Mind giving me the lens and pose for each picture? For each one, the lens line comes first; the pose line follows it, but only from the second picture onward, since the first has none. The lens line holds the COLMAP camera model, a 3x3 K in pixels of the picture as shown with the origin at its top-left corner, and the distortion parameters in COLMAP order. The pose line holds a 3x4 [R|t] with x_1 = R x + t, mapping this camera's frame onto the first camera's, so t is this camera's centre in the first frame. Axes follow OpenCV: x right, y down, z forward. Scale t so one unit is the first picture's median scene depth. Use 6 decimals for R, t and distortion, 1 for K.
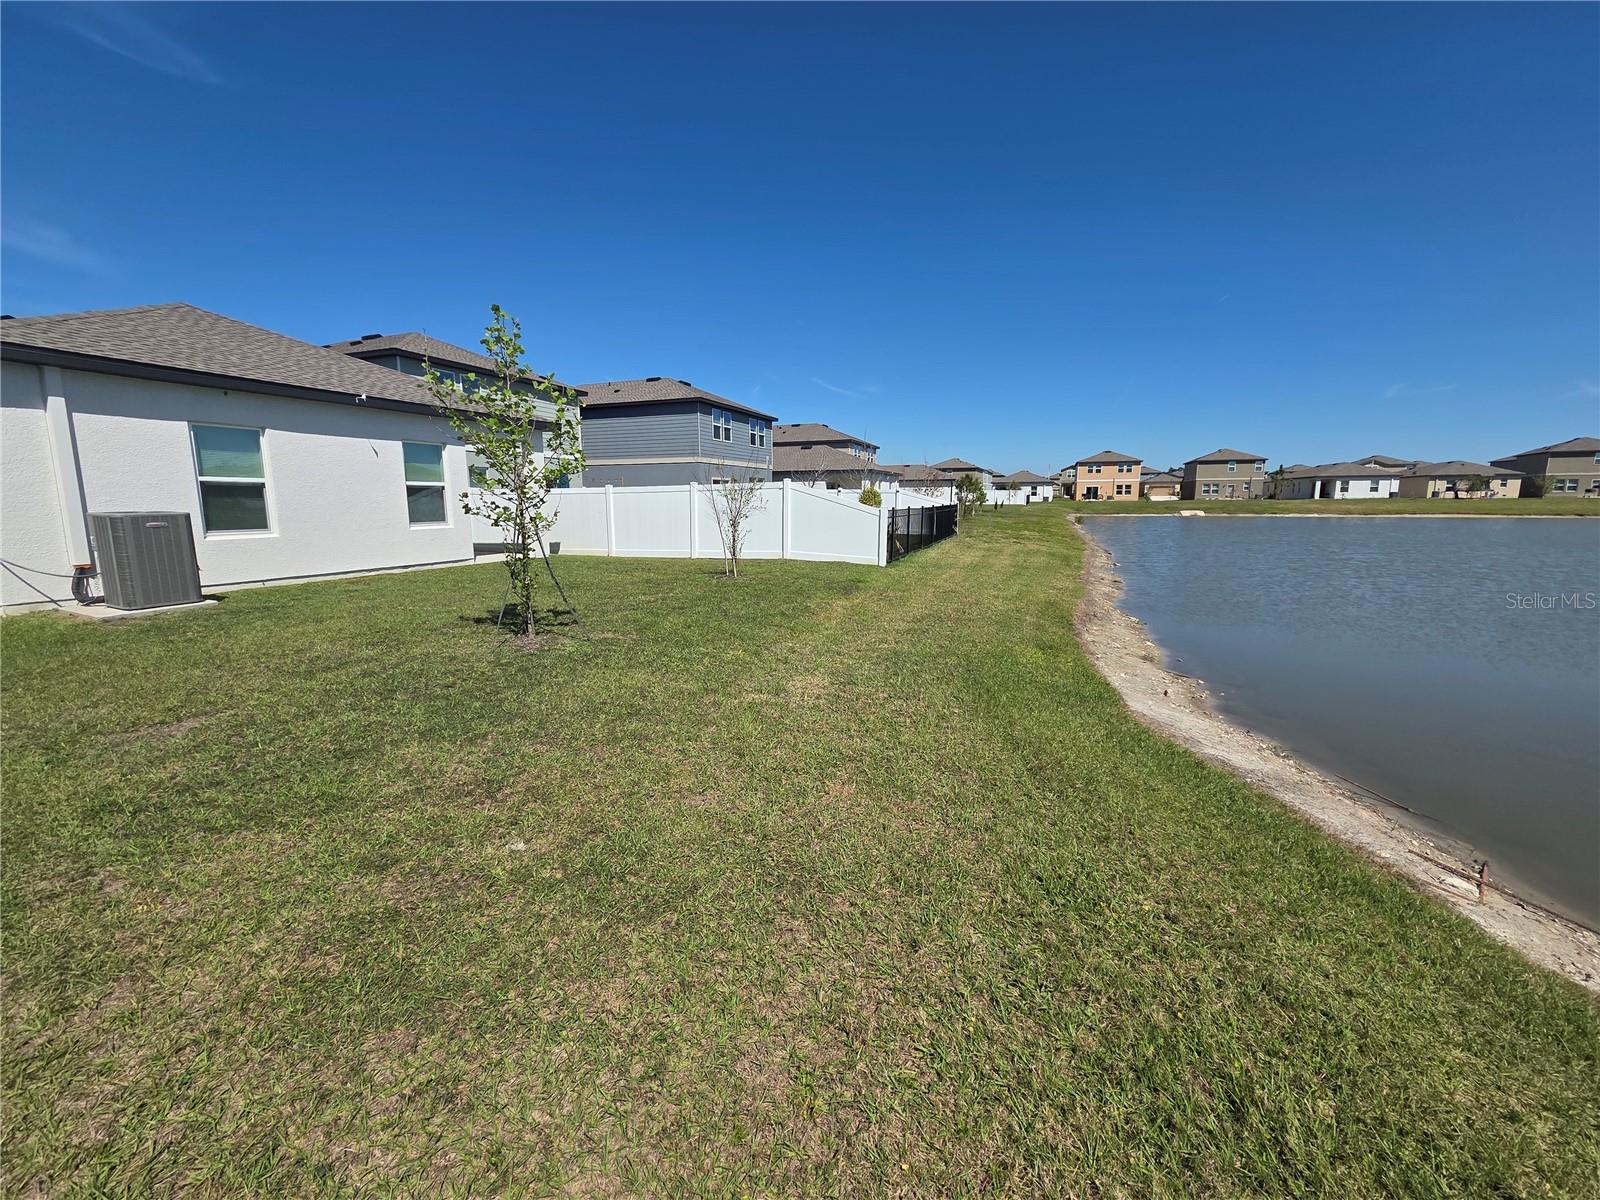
lens RADIAL K [[654.4, 0, 800.0], [0, 654.4, 600.0], [0, 0, 1]] dist [0.004802, -0.001127]
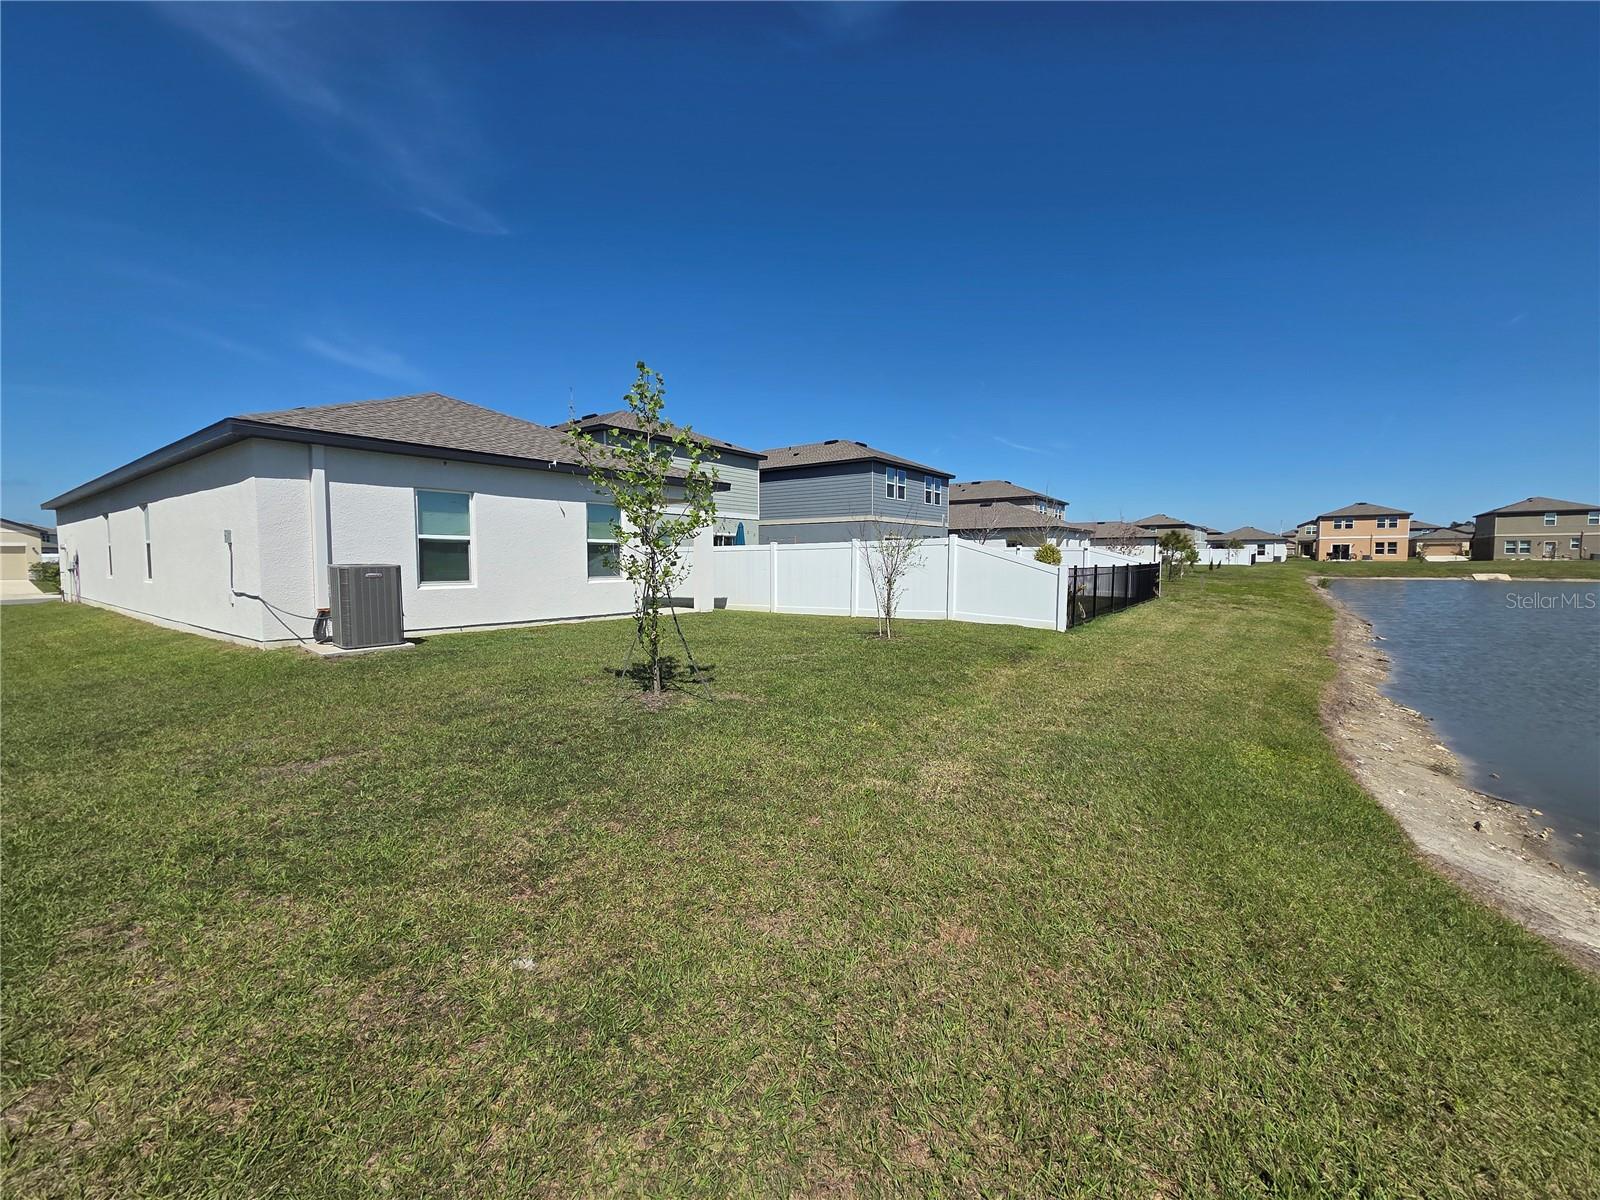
lens RADIAL K [[654.4, 0, 800.0], [0, 654.4, 600.0], [0, 0, 1]] dist [0.004802, -0.001127]
pose [[0.962936, 0.019280, -0.269039, 0.041800], [-0.043432, 0.995509, -0.084111, -0.007916], [0.266209, 0.092679, 0.959450, 0.103137]]
